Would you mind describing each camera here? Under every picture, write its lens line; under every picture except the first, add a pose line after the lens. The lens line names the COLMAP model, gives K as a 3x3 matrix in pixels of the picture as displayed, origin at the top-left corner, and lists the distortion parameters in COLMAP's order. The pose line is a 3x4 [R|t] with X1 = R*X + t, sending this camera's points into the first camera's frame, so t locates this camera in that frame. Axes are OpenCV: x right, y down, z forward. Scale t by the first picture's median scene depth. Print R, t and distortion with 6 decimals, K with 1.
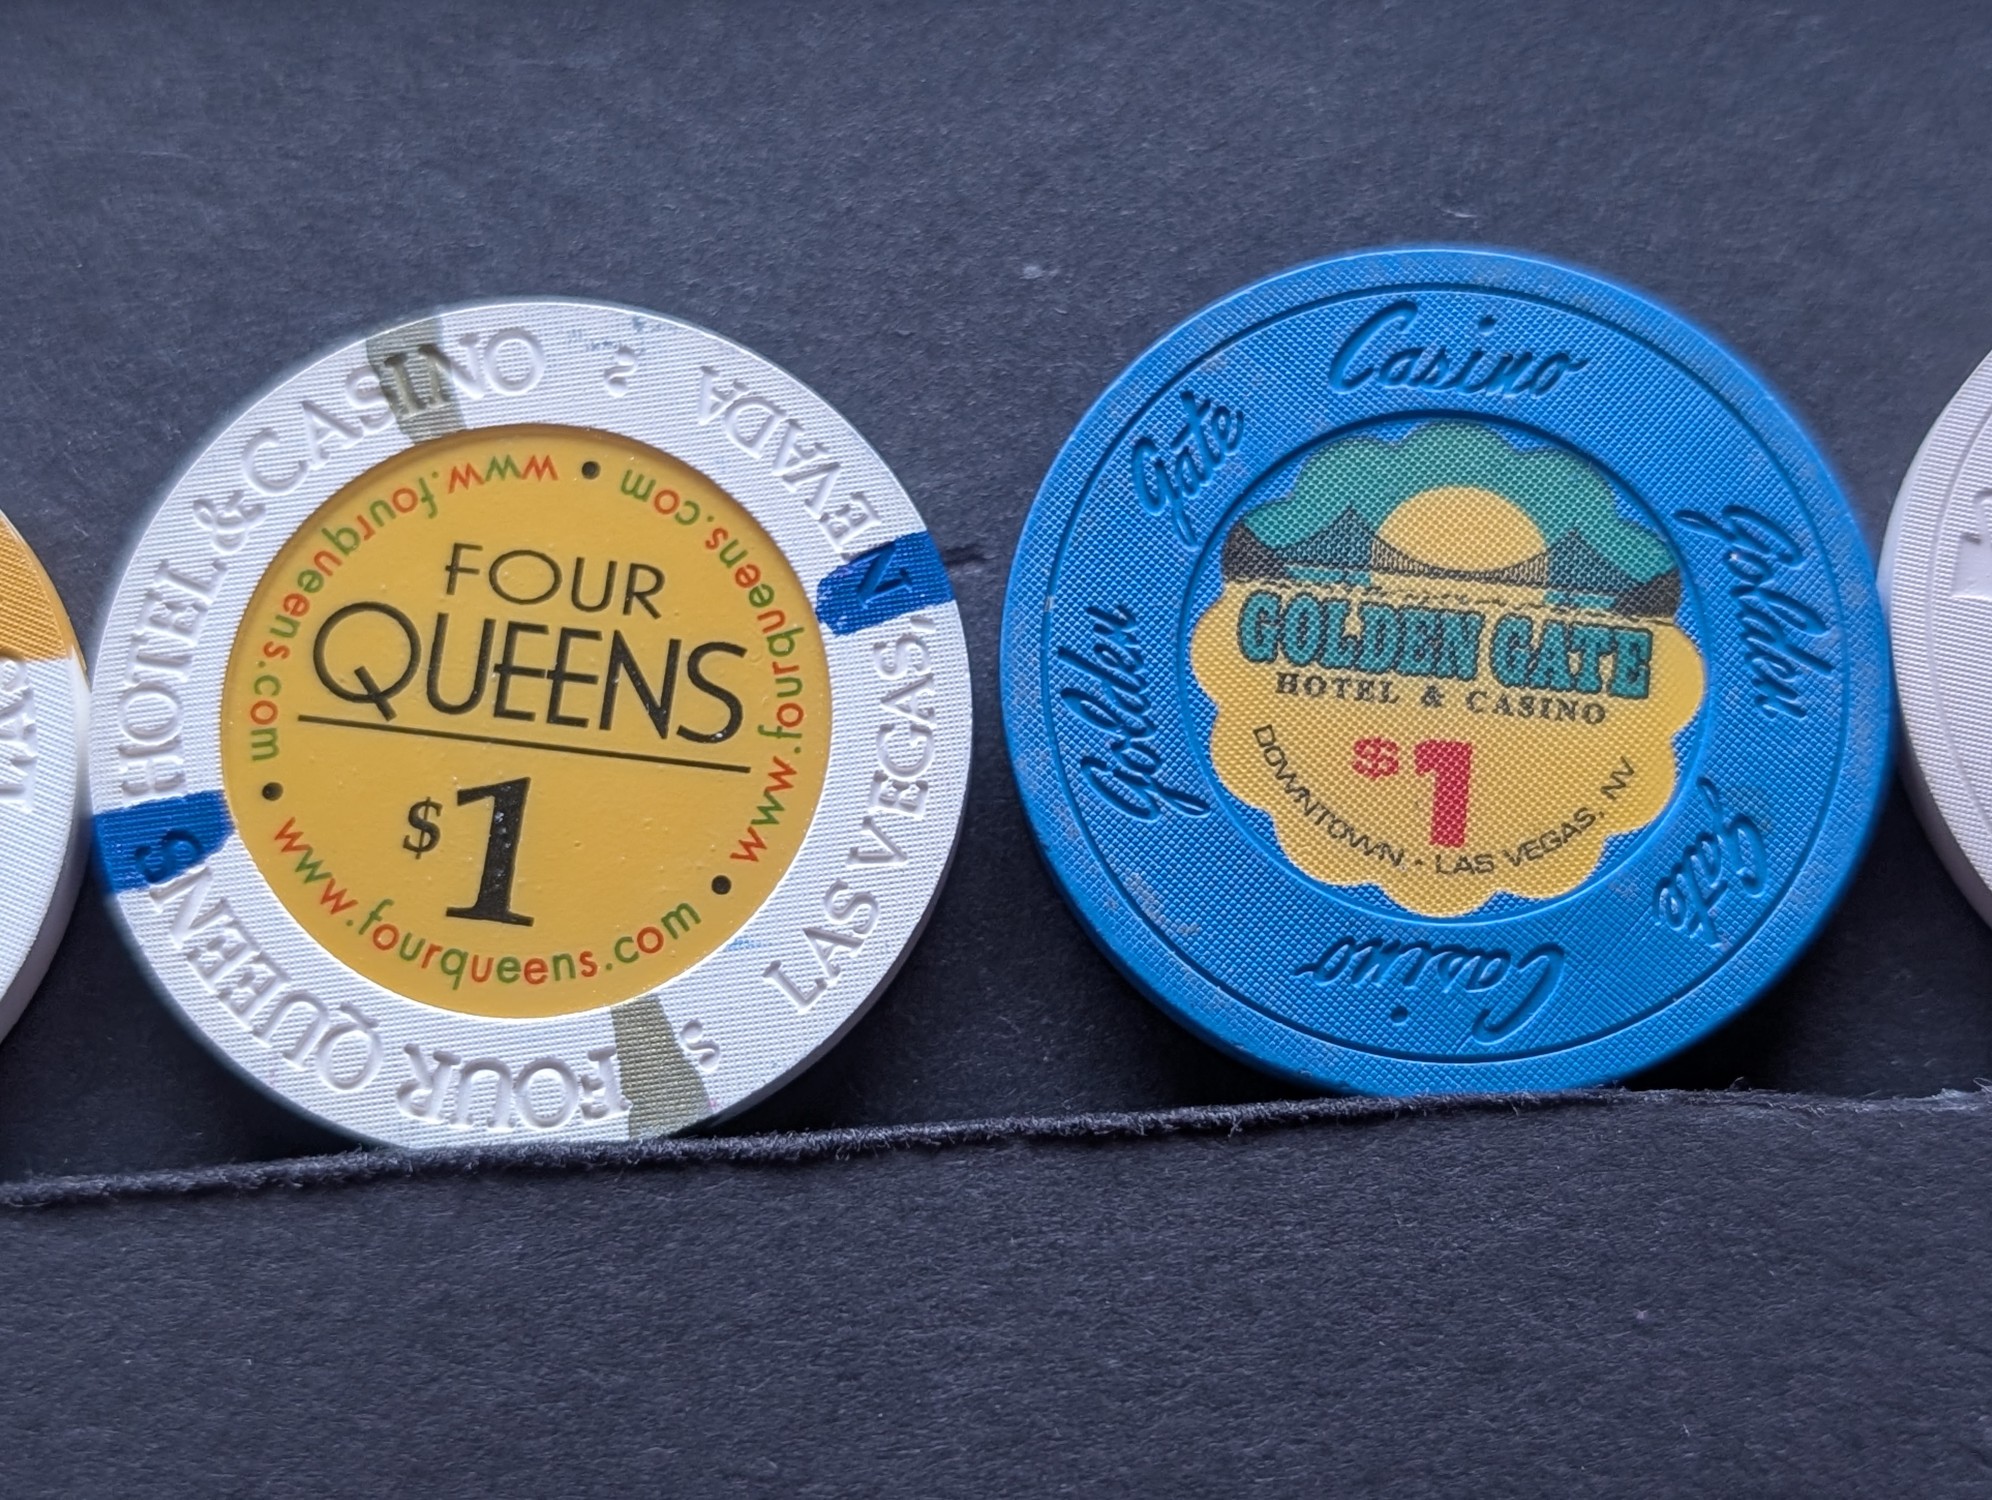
lens RADIAL K [[3021.6, 0, 996.0], [0, 3021.6, 750.0], [0, 0, 1]] dist [0.163529, -1.066514]
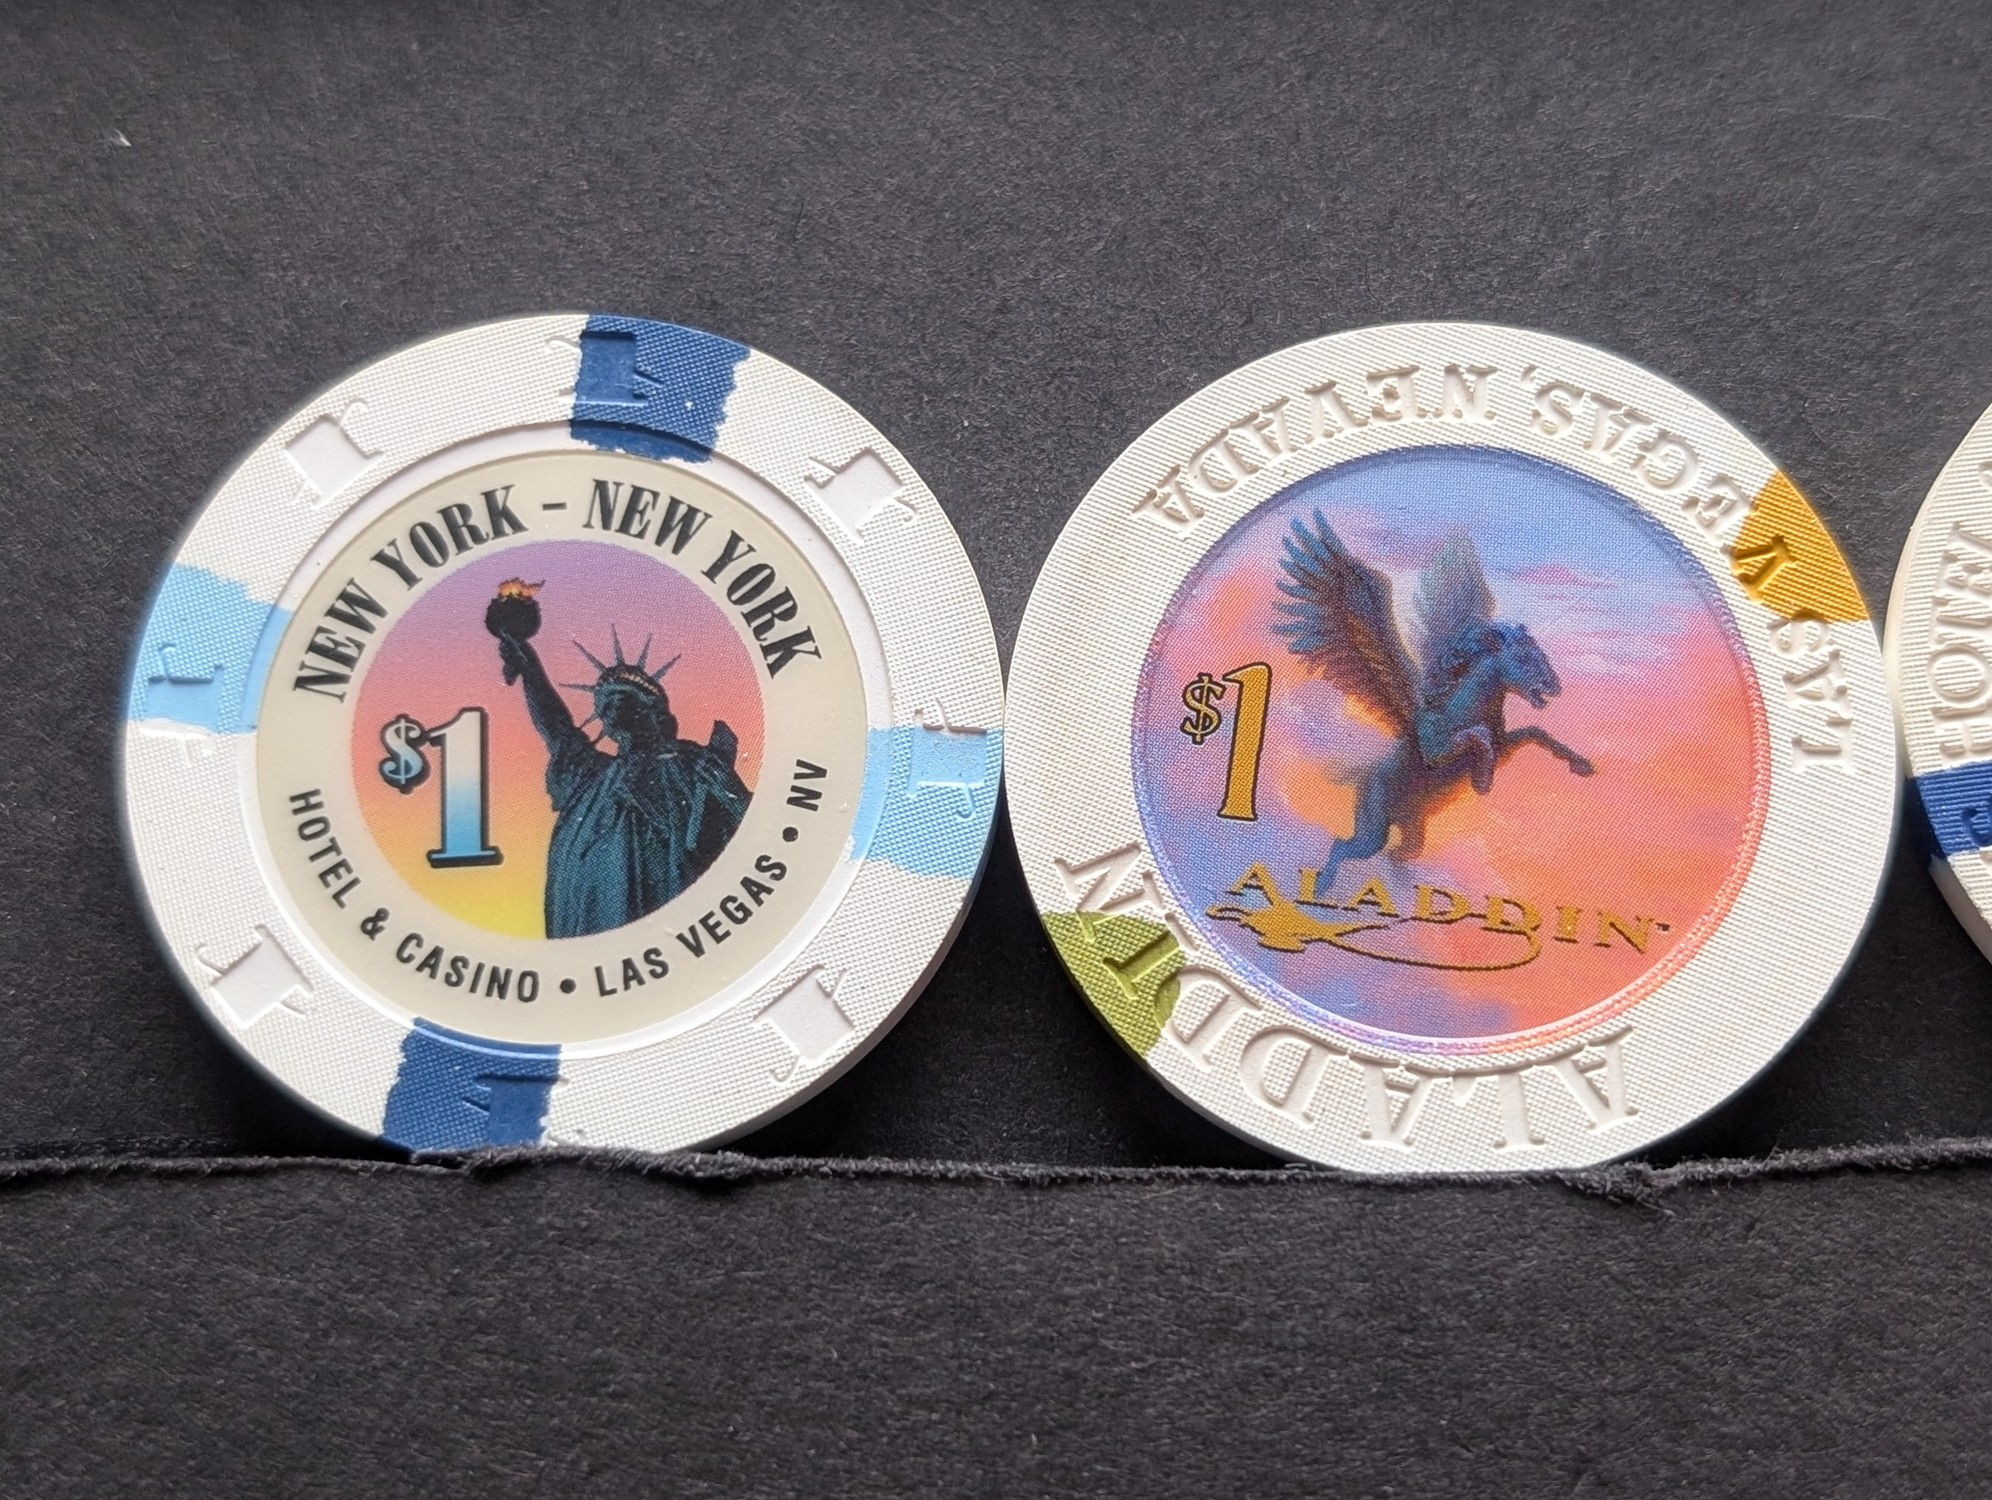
lens RADIAL K [[3021.6, 0, 996.0], [0, 3021.6, 750.0], [0, 0, 1]] dist [0.163529, -1.066514]
pose [[0.999388, 0.009464, -0.033666, -0.558650], [-0.009632, 0.999942, -0.004826, 0.020133], [0.033619, 0.005147, 0.999421, -0.004072]]
